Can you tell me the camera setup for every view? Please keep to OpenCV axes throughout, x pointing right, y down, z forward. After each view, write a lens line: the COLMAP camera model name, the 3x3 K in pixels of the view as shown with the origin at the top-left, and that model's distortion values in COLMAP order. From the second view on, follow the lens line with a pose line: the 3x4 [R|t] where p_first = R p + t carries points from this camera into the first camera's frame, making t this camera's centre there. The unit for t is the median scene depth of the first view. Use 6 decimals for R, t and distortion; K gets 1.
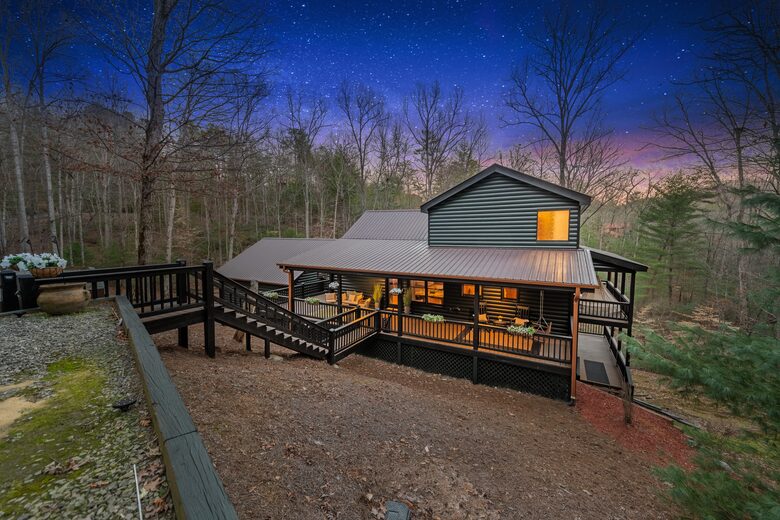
lens RADIAL K [[305.7, 0, 390.0], [0, 305.7, 260.0], [0, 0, 1]] dist [0.003148, 0.000037]
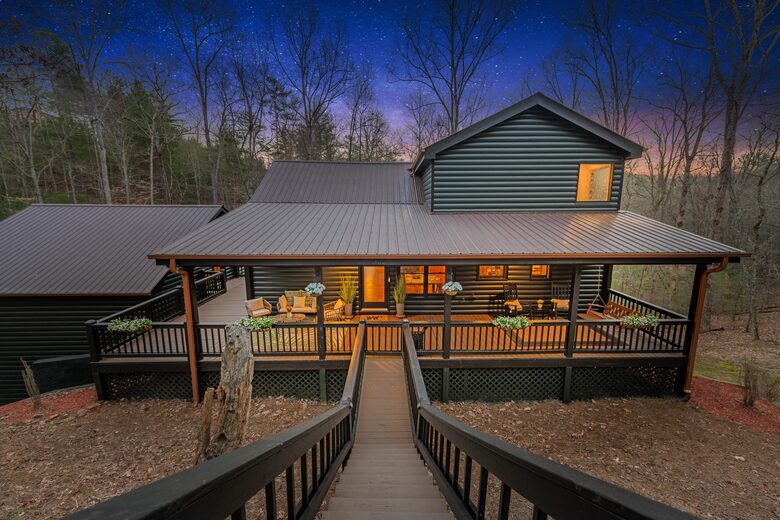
lens RADIAL K [[305.7, 0, 390.0], [0, 305.7, 260.0], [0, 0, 1]] dist [0.003148, 0.000037]
pose [[0.861315, -0.087196, 0.500534, -0.351111], [0.043433, 0.994193, 0.098454, -0.011132], [-0.506212, -0.063060, 0.860101, 0.539217]]
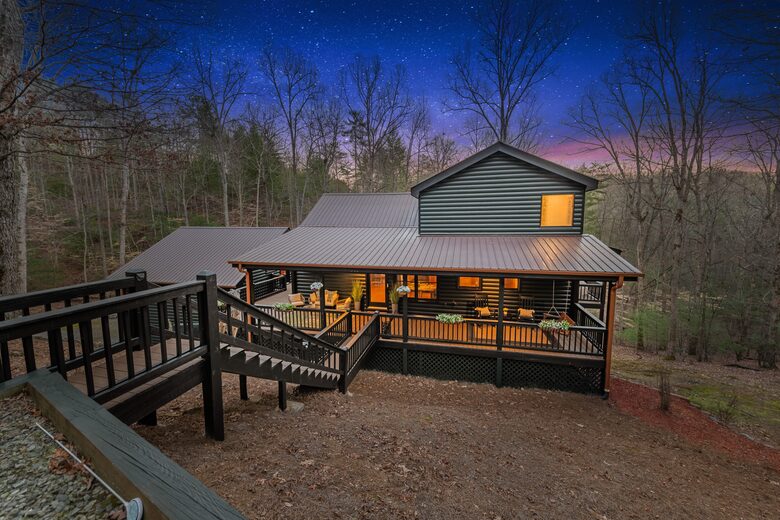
lens RADIAL K [[305.7, 0, 390.0], [0, 305.7, 260.0], [0, 0, 1]] dist [0.003148, 0.000037]
pose [[0.964111, -0.040351, 0.262416, -0.220147], [0.029299, 0.998516, 0.045896, -0.017036], [-0.263878, -0.036561, 0.963863, 0.201853]]
